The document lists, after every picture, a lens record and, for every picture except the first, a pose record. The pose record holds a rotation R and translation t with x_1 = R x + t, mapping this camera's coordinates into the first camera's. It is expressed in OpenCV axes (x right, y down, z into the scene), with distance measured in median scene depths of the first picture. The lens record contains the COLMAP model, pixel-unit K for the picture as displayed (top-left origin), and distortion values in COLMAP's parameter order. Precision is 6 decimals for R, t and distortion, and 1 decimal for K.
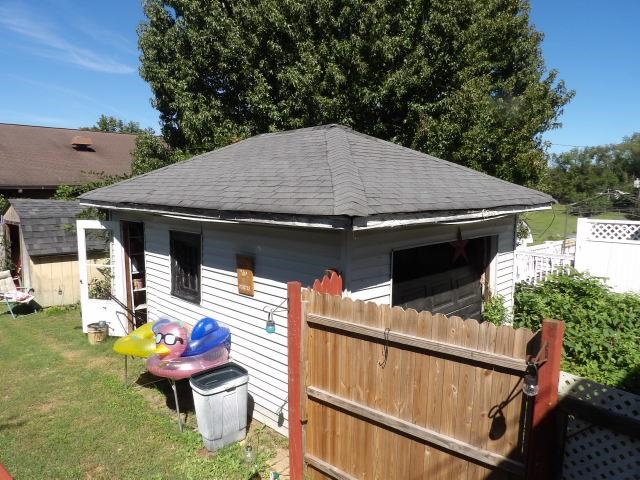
lens RADIAL K [[461.0, 0, 320.0], [0, 461.0, 240.0], [0, 0, 1]] dist [-0.000963, 0.004835]
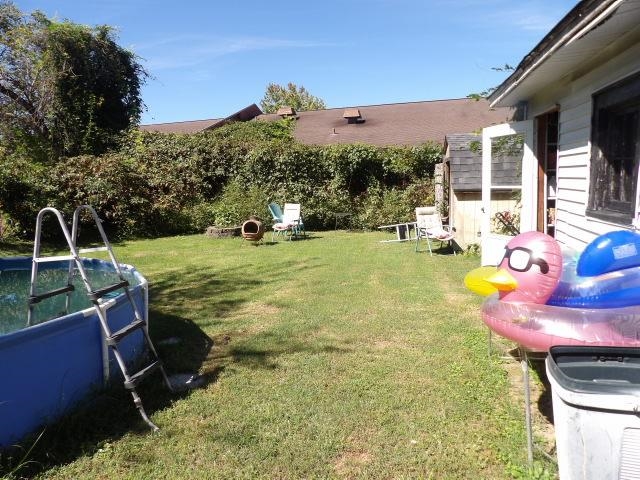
lens RADIAL K [[461.0, 0, 320.0], [0, 461.0, 240.0], [0, 0, 1]] dist [-0.000963, 0.004835]
pose [[0.558694, 0.084210, -0.825087, -0.042479], [-0.056434, 0.996386, 0.063479, 0.131951], [0.827451, 0.011098, 0.561428, 0.426247]]
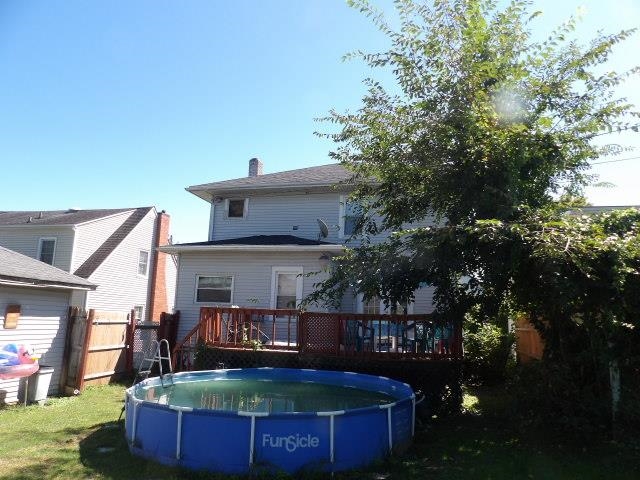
lens RADIAL K [[461.0, 0, 320.0], [0, 461.0, 240.0], [0, 0, 1]] dist [-0.000963, 0.004835]
pose [[-0.522732, 0.122711, 0.843619, -1.803231], [0.062174, 0.992438, -0.105834, 0.034493], [-0.850227, -0.002872, -0.526409, 0.730122]]
